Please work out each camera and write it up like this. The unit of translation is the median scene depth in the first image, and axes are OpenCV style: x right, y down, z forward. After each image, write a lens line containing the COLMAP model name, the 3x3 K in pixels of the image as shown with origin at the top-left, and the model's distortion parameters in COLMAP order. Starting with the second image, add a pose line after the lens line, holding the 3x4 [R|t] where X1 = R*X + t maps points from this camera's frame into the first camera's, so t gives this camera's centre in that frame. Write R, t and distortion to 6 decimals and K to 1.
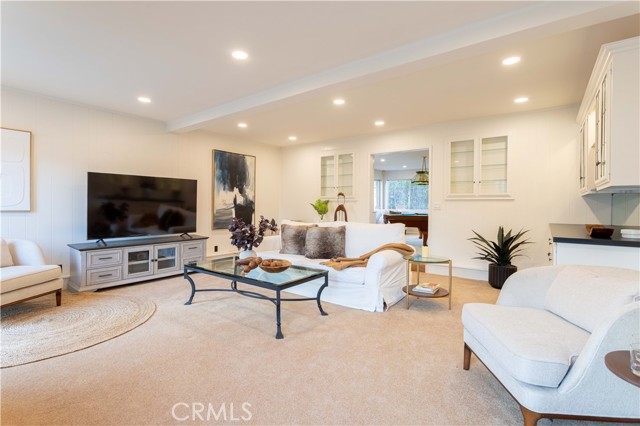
lens RADIAL K [[308.3, 0, 321.0], [0, 308.3, 210.3], [0, 0, 1]] dist [-0.017093, 0.006944]
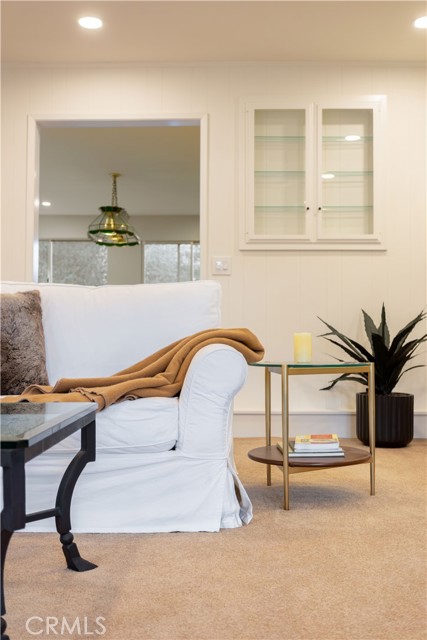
lens RADIAL K [[705.6, 0, 214.3], [0, 705.6, 317.3], [0, 0, 1]] dist [0.019283, 0.000000]
pose [[0.812317, 0.014927, 0.583025, -0.179775], [0.012789, 0.998976, -0.043396, 0.102088], [-0.583076, 0.042707, 0.811294, 0.290836]]
